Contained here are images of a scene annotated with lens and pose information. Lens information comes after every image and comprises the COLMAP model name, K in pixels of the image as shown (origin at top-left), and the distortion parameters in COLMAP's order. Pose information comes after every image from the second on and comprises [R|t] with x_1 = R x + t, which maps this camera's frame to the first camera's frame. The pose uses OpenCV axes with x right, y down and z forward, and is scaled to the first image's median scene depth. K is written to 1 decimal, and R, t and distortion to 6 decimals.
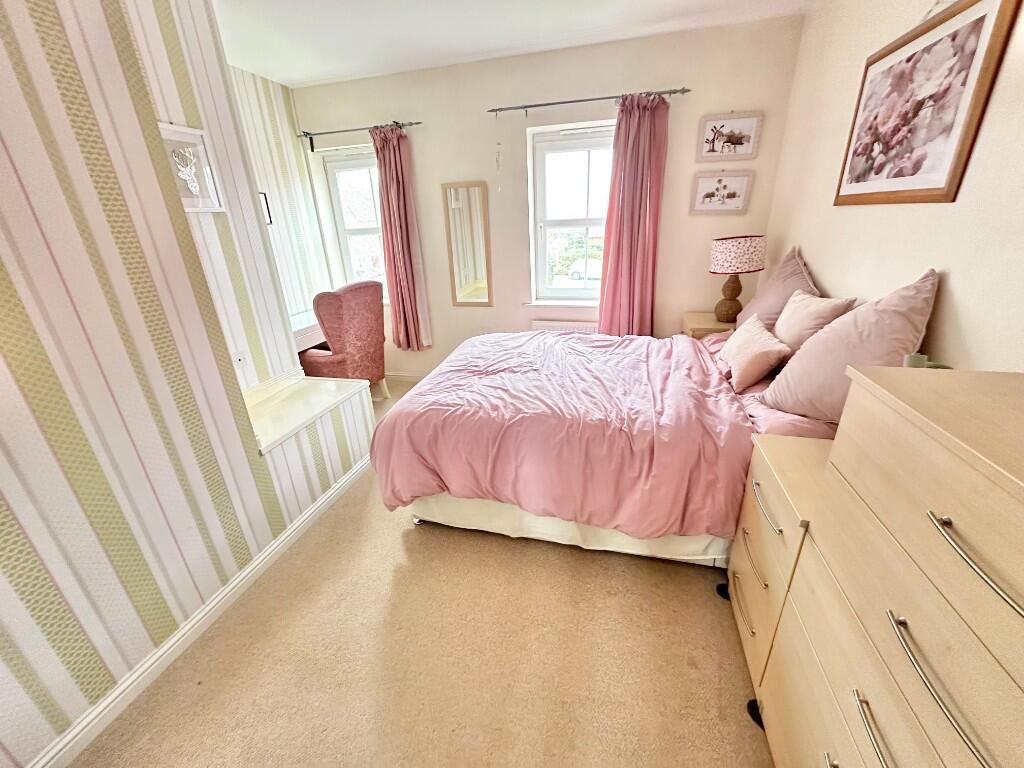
lens RADIAL K [[407.6, 0, 513.0], [0, 407.6, 382.7], [0, 0, 1]] dist [-0.002764, 0.000227]
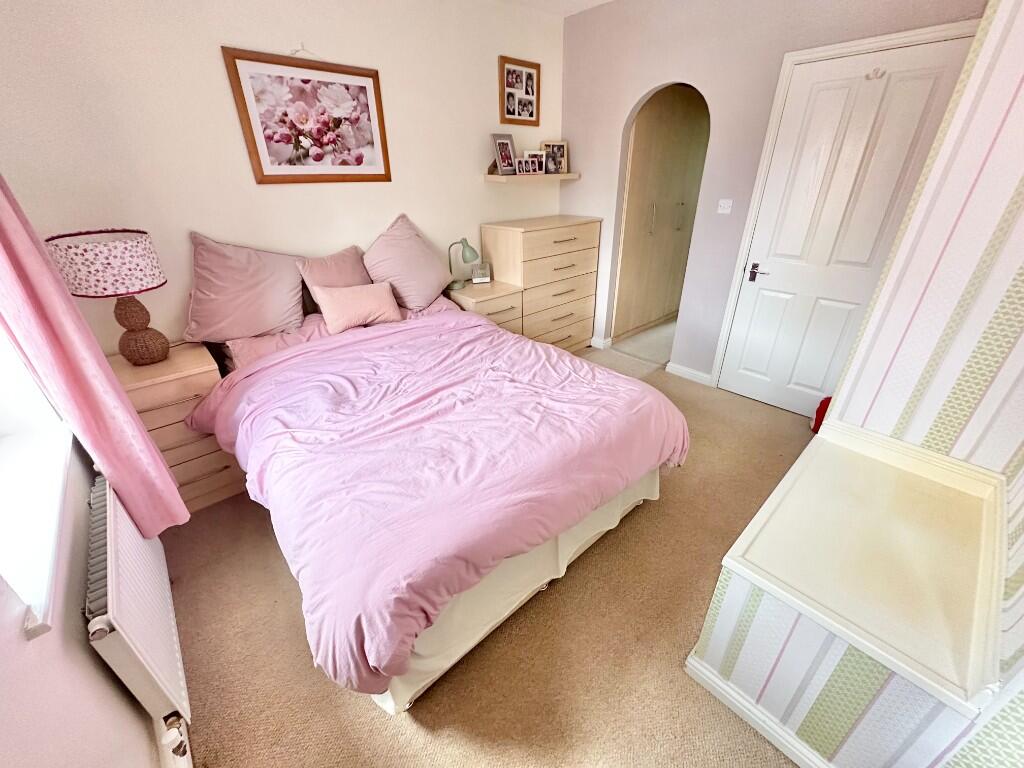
lens RADIAL K [[407.6, 0, 513.0], [0, 407.6, 382.7], [0, 0, 1]] dist [-0.002764, 0.000227]
pose [[-0.835687, -0.206522, 0.508897, -0.564070], [0.246525, 0.686950, 0.683612, -0.784569], [-0.490767, 0.696742, -0.523162, 1.950039]]
